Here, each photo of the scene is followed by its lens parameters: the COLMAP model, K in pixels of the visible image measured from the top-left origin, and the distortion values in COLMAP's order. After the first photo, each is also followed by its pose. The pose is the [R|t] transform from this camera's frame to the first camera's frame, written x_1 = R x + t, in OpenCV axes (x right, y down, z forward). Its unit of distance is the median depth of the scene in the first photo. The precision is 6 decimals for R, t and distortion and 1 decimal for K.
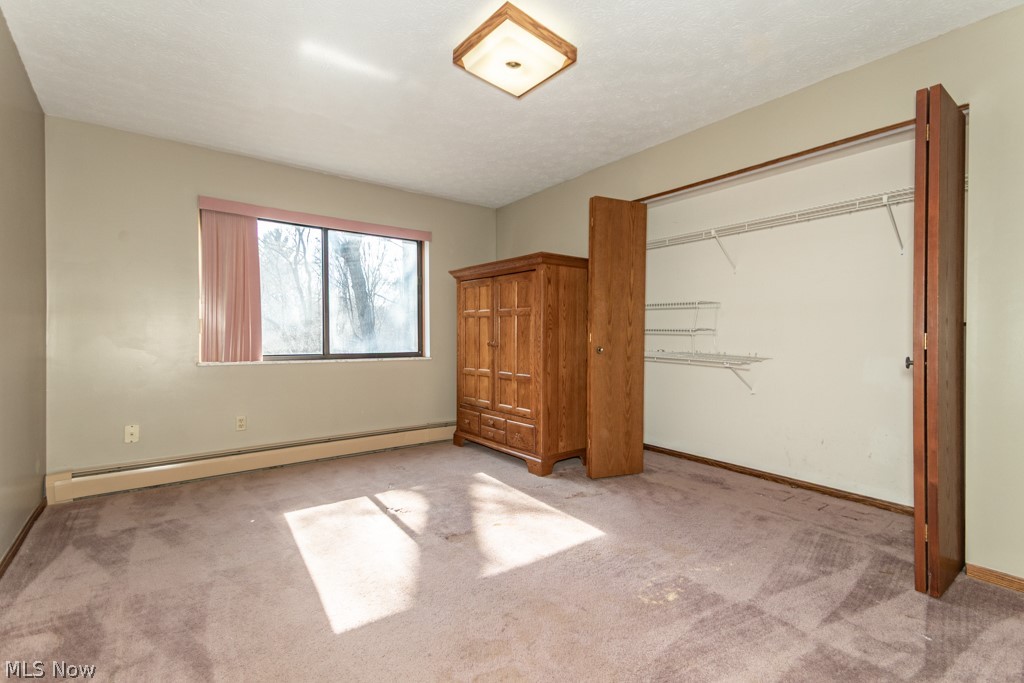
lens RADIAL K [[480.3, 0, 516.9], [0, 480.3, 337.0], [0, 0, 1]] dist [0.061698, -0.020263]
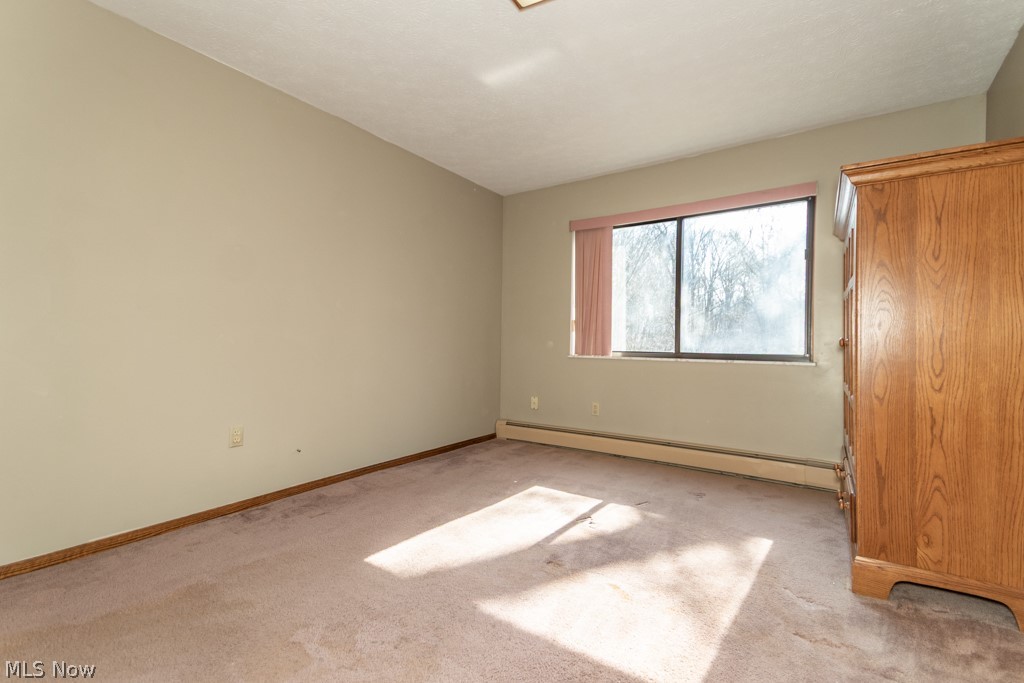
lens RADIAL K [[480.3, 0, 523.0], [0, 480.3, 339.7], [0, 0, 1]] dist [0.061698, -0.020263]
pose [[0.292886, -0.004597, -0.956136, 0.451503], [-0.009070, 0.999930, -0.007586, 0.022123], [0.956104, 0.010894, 0.292824, 0.484271]]
